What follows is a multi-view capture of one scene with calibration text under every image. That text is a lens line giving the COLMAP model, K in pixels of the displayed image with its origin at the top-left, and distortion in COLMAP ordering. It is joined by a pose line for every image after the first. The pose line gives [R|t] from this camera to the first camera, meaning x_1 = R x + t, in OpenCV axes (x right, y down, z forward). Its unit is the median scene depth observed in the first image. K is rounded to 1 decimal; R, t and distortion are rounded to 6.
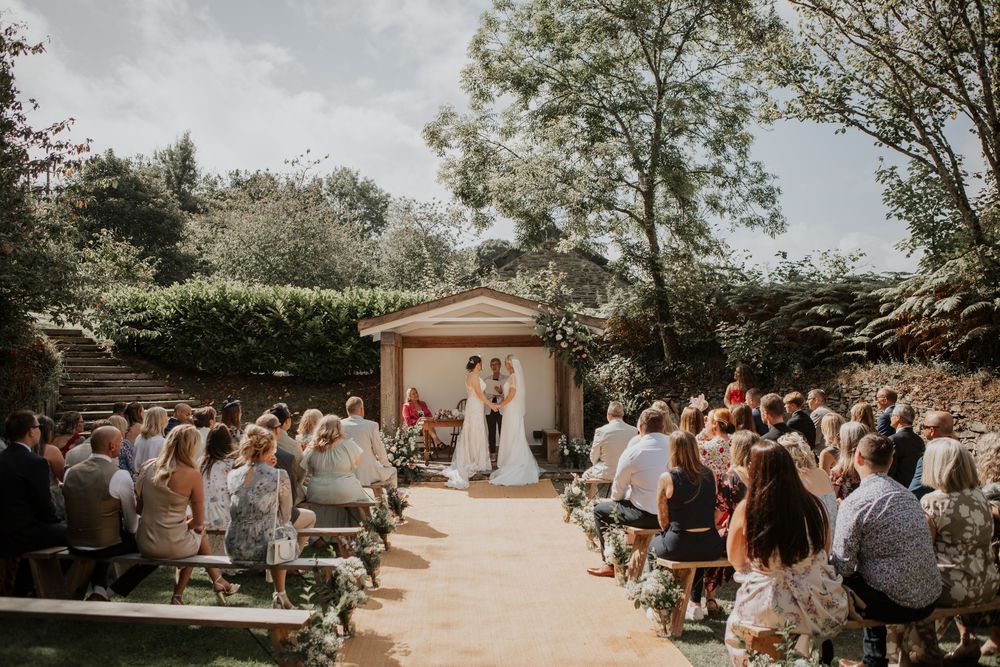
lens RADIAL K [[912.5, 0, 496.7], [0, 912.5, 351.1], [0, 0, 1]] dist [-0.001255, -0.000025]
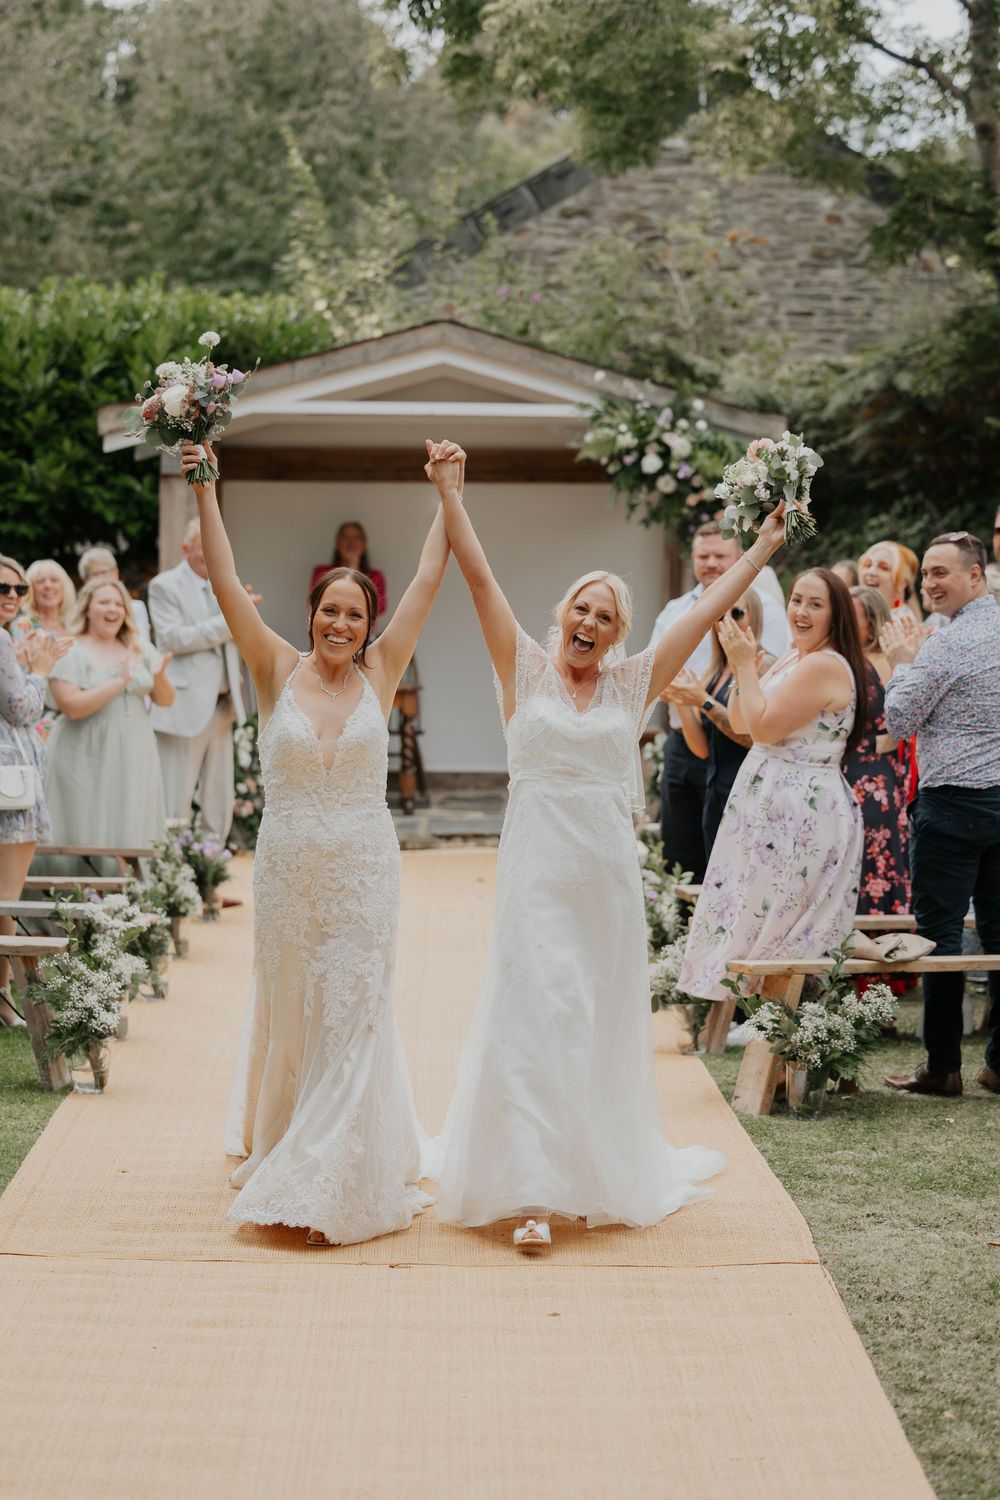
lens RADIAL K [[3898.3, 0, 500.0], [0, 3898.3, 750.0], [0, 0, 1]] dist [-0.003508, -0.020435]
pose [[0.999328, 0.022033, -0.029310, 0.047036], [-0.019776, 0.996974, 0.075173, -0.014255], [0.030878, -0.074543, 0.996740, -0.464101]]
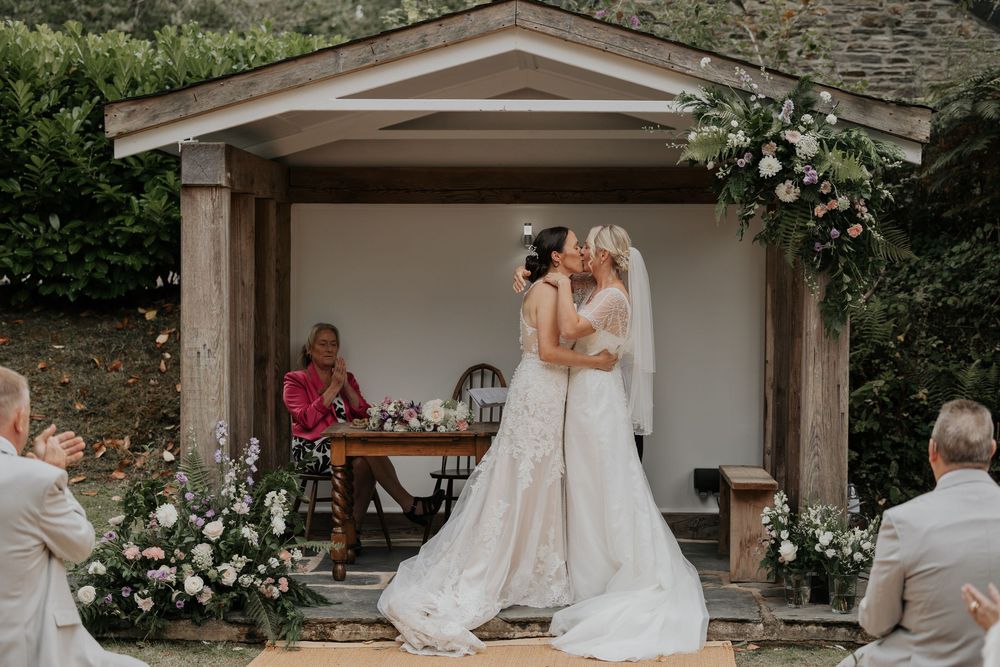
lens RADIAL K [[2222.5, 0, 500.0], [0, 2222.5, 333.5], [0, 0, 1]] dist [-0.032591, 0.305440]
pose [[0.996981, 0.016102, -0.075963, 0.030663], [-0.012615, 0.998854, 0.046170, 0.005708], [0.076619, -0.045072, 0.996041, 0.227567]]
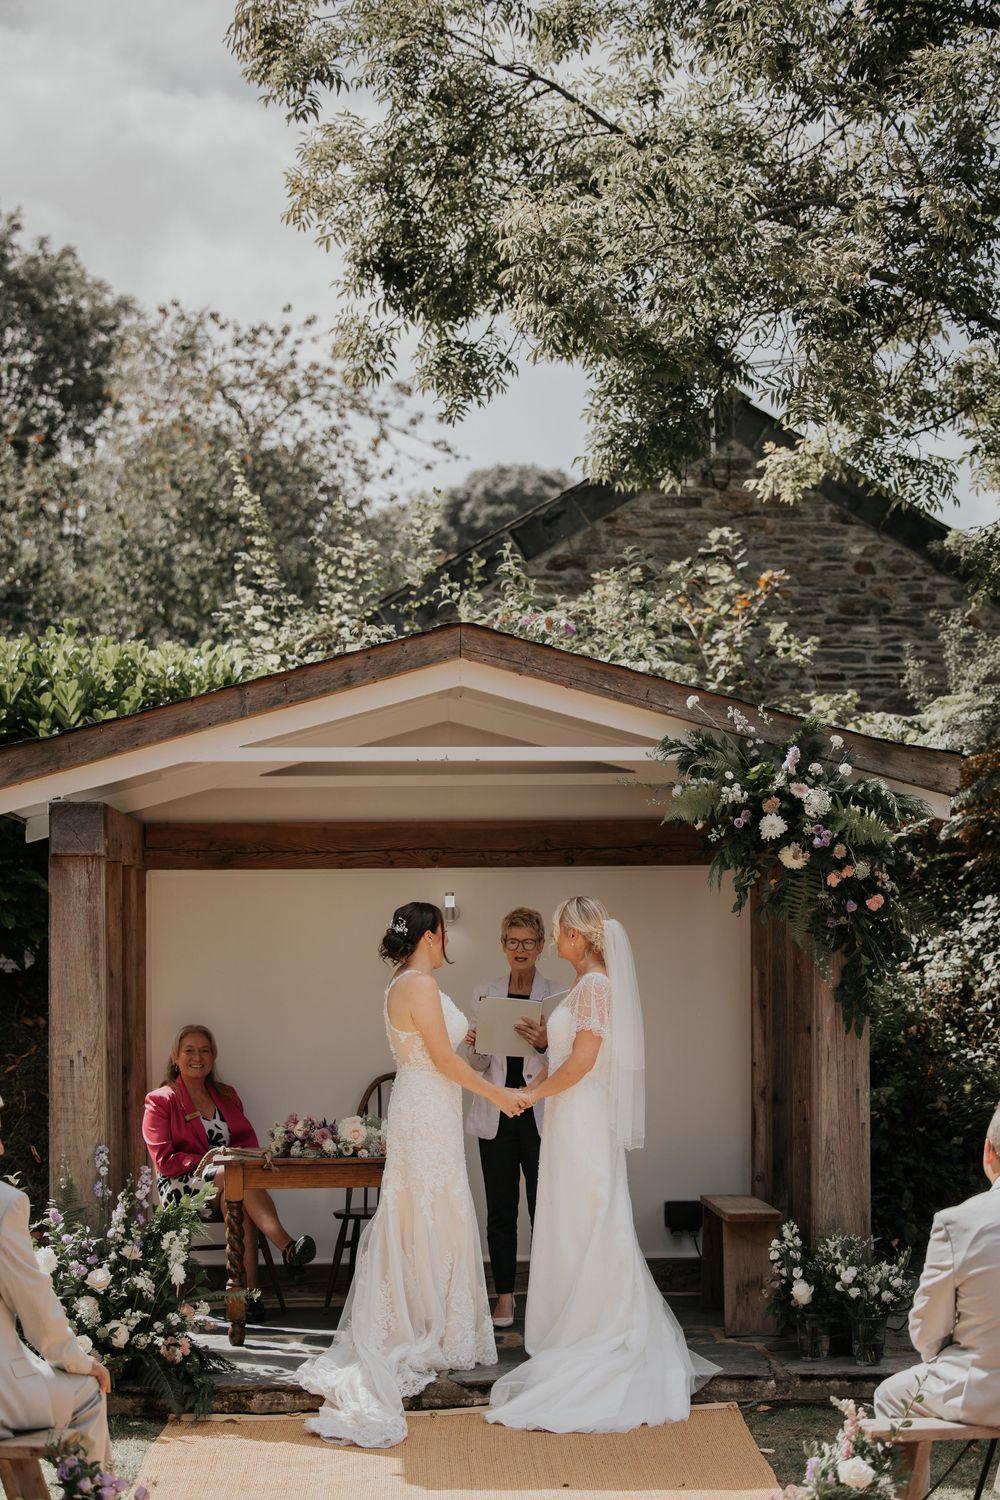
lens RADIAL K [[3363.6, 0, 500.0], [0, 3363.6, 750.0], [0, 0, 1]] dist [-0.201639, 0.127142]
pose [[0.999982, 0.001840, -0.005762, -0.000086], [-0.002057, 0.999281, -0.037866, -0.001203], [0.005688, 0.037877, 0.999266, 0.078684]]
